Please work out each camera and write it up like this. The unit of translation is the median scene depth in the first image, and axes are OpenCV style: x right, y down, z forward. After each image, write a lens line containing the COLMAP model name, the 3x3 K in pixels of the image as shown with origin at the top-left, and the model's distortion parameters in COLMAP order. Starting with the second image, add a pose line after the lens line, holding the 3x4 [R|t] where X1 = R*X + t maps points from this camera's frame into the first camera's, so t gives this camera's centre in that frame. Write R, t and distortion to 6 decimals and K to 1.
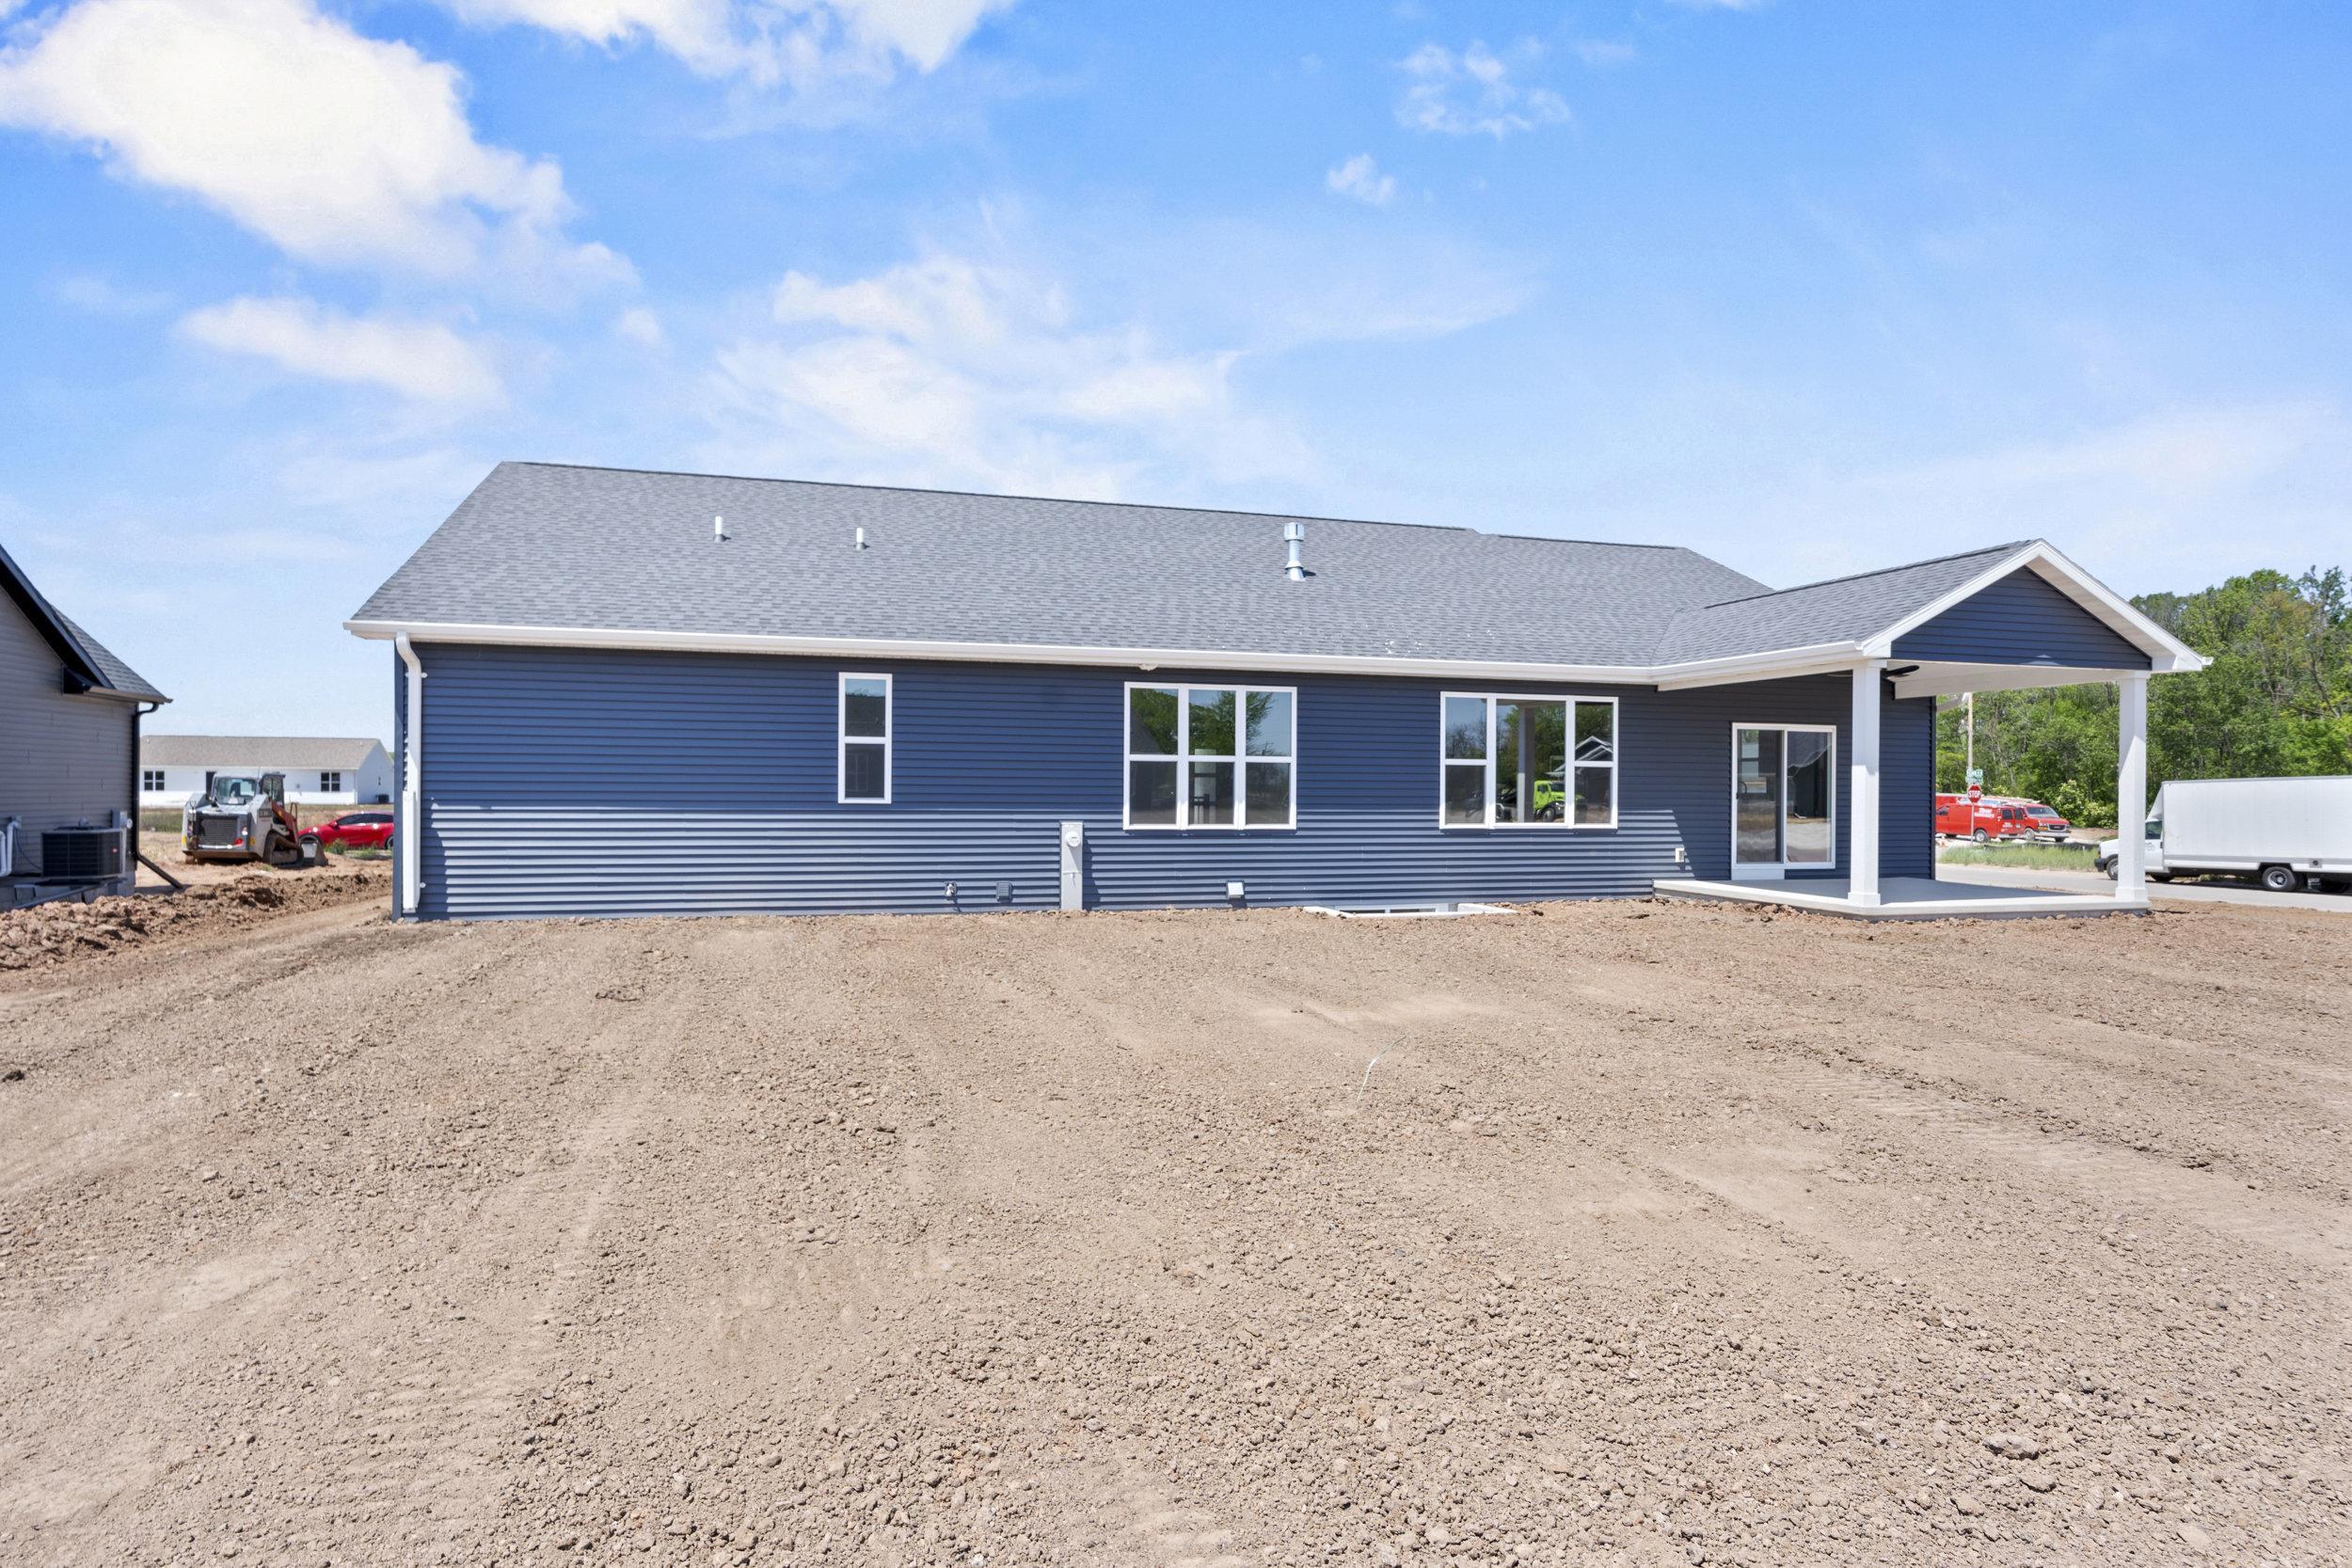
lens RADIAL K [[1259.7, 0, 1160.4], [0, 1259.7, 804.4], [0, 0, 1]] dist [-0.004622, 0.002827]
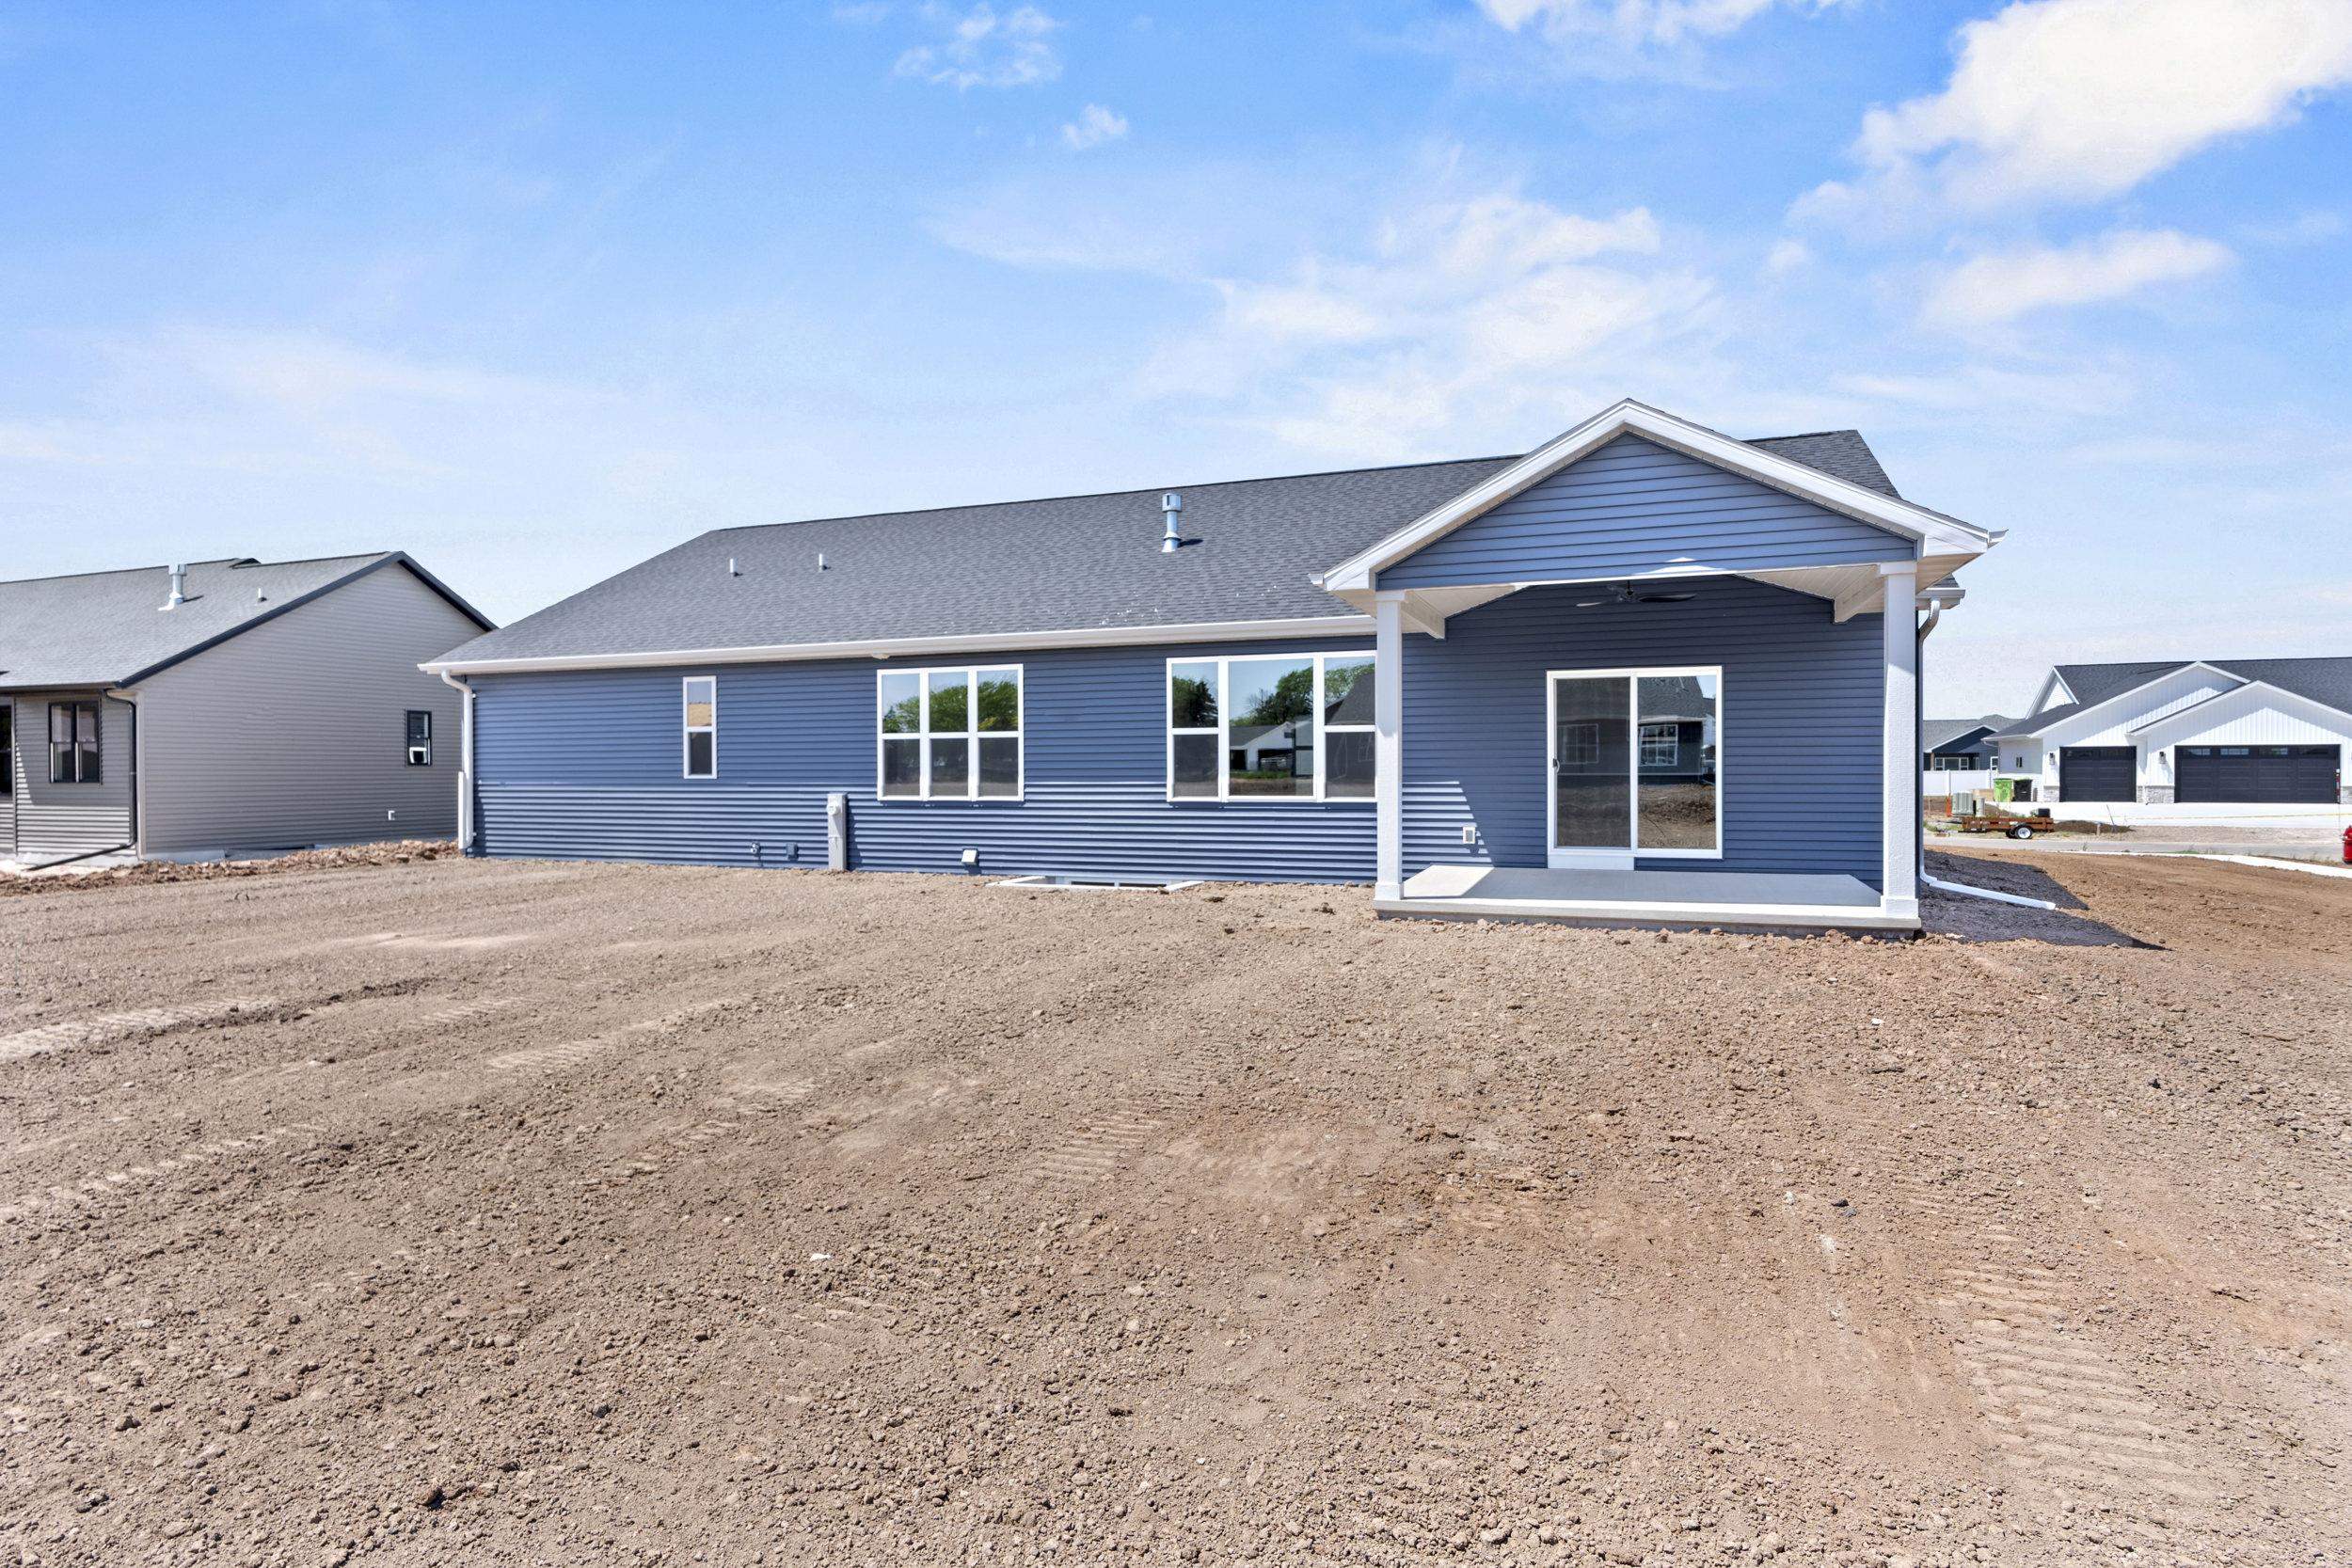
lens RADIAL K [[1259.7, 0, 1161.1], [0, 1259.7, 765.6], [0, 0, 1]] dist [-0.004622, 0.002827]
pose [[0.798431, -0.011396, -0.601979, 0.840980], [0.005335, 0.999916, -0.011853, 0.003589], [0.602063, 0.006253, 0.798424, 0.243244]]
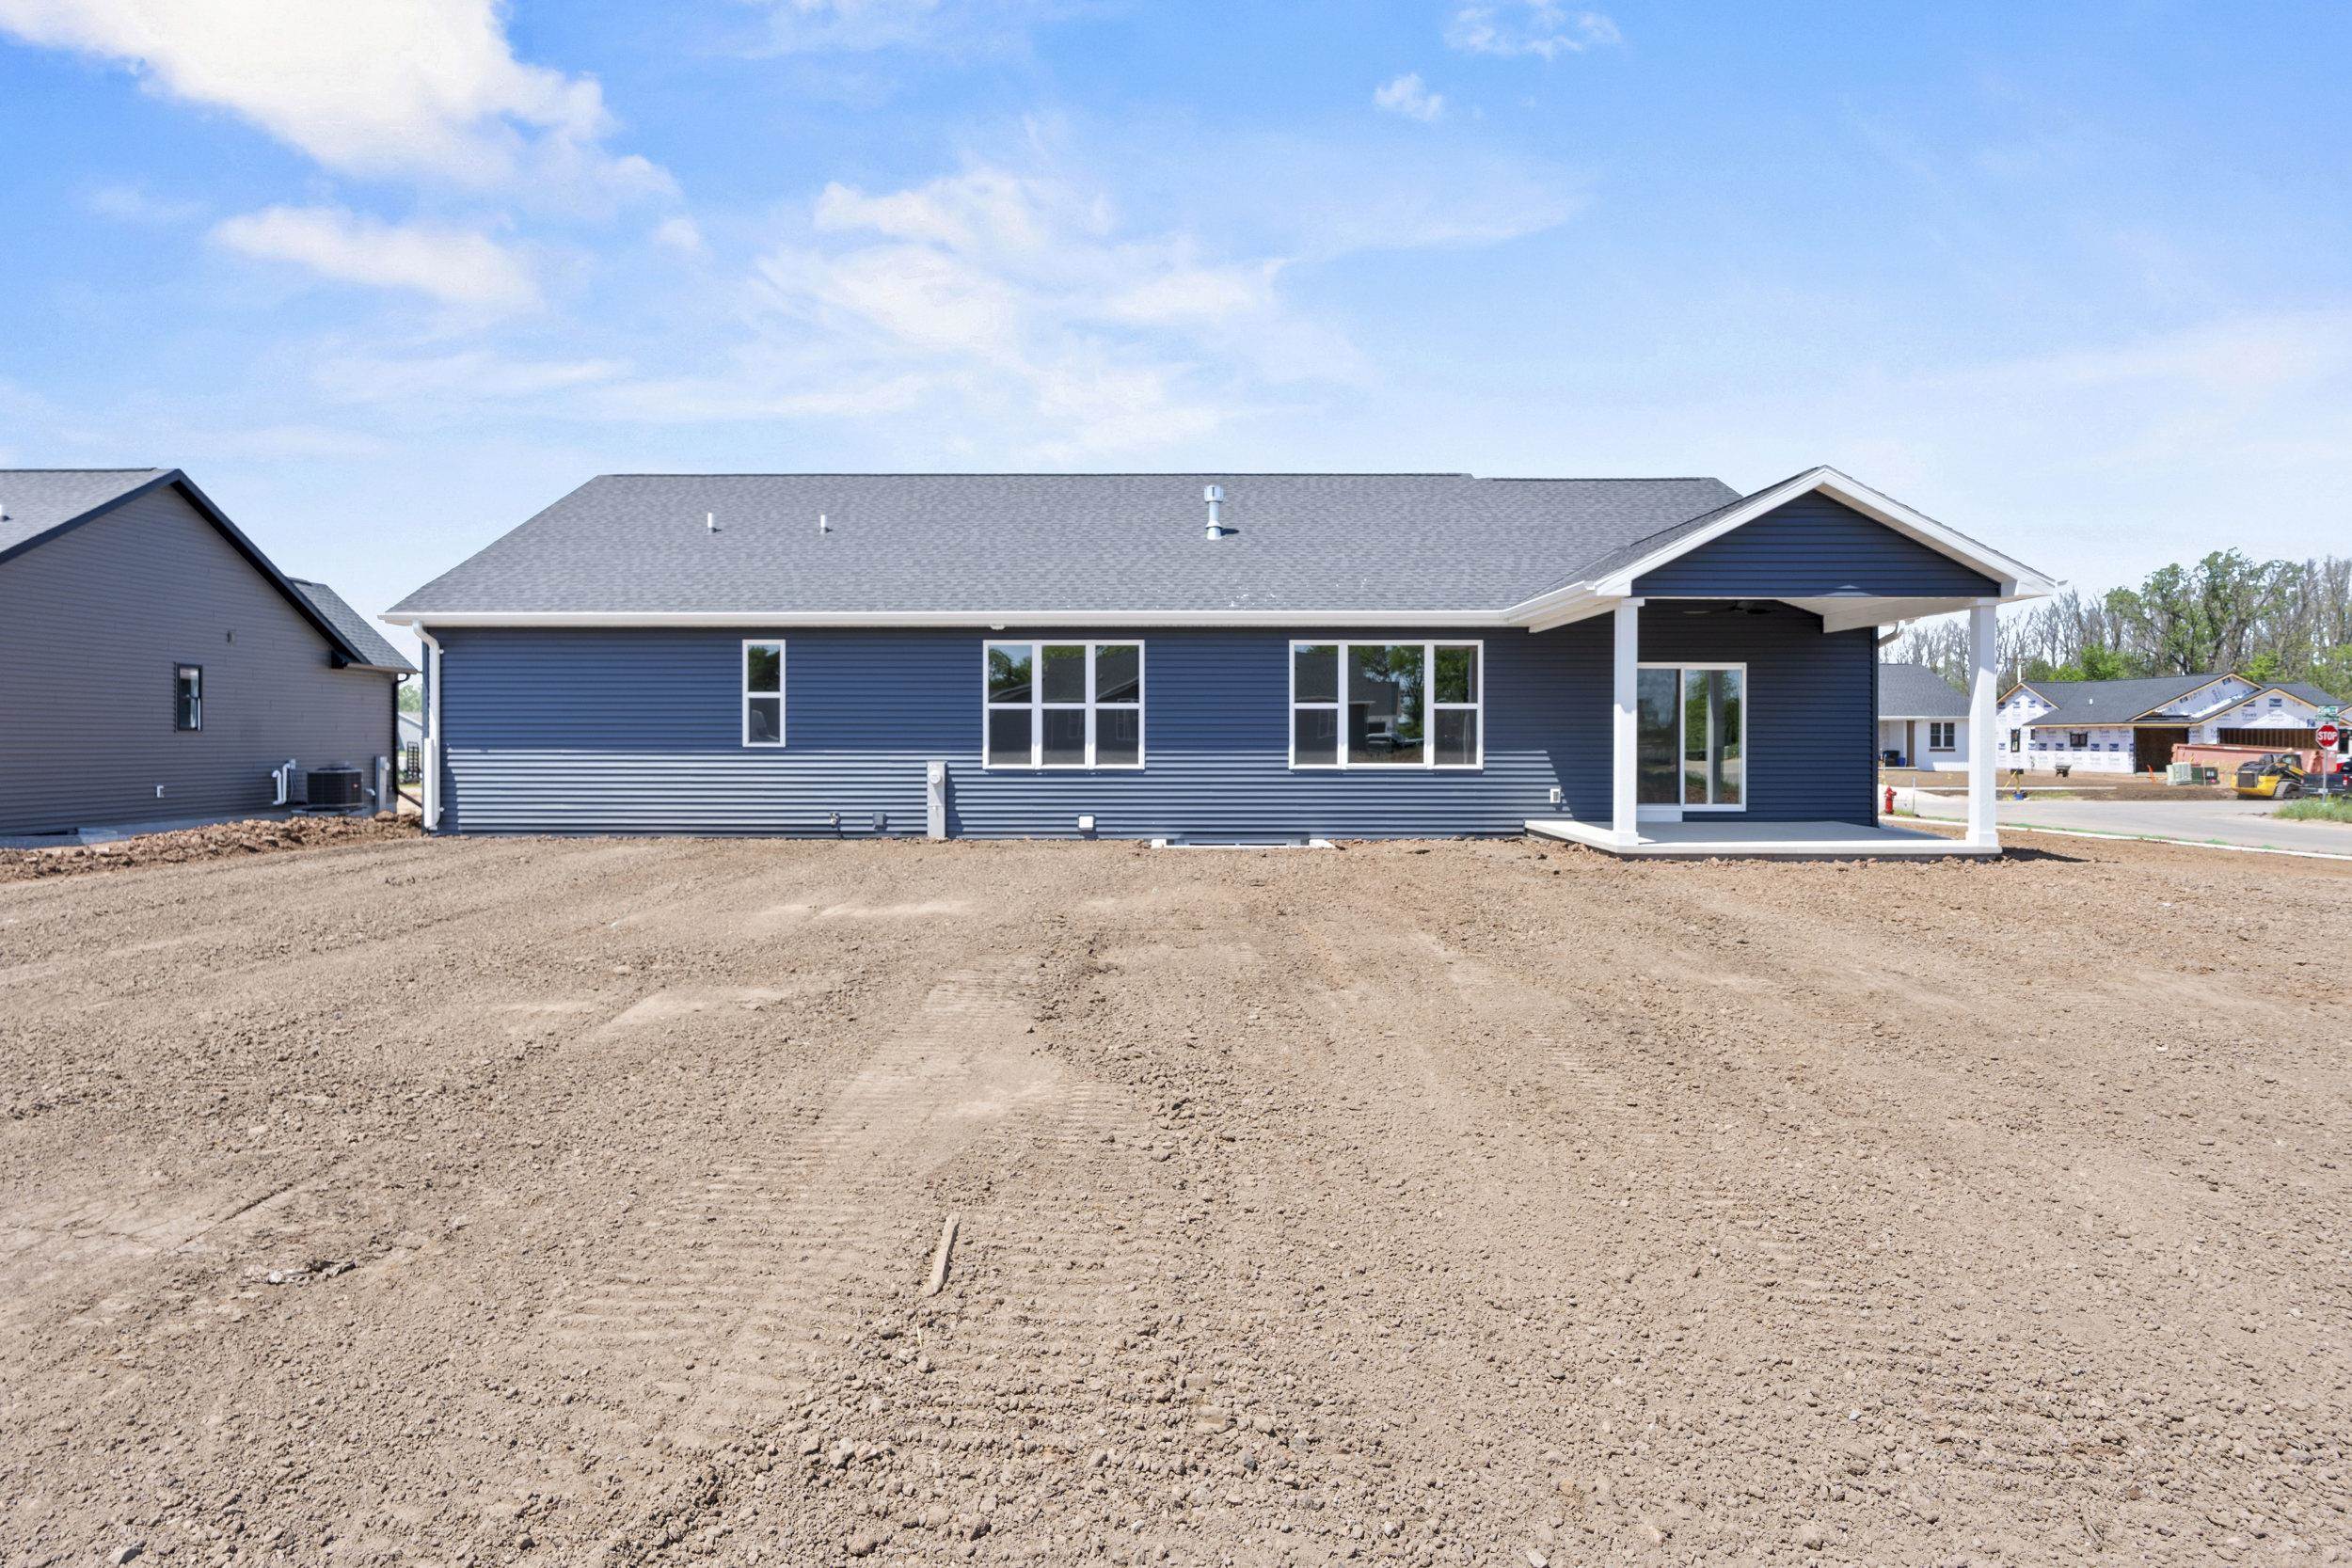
lens RADIAL K [[1259.7, 0, 1164.5], [0, 1259.7, 765.7], [0, 0, 1]] dist [-0.004622, 0.002827]
pose [[0.960953, -0.000335, -0.276711, 0.438594], [0.002775, 0.999961, 0.008427, 0.007684], [0.276697, -0.008866, 0.960916, -0.056360]]
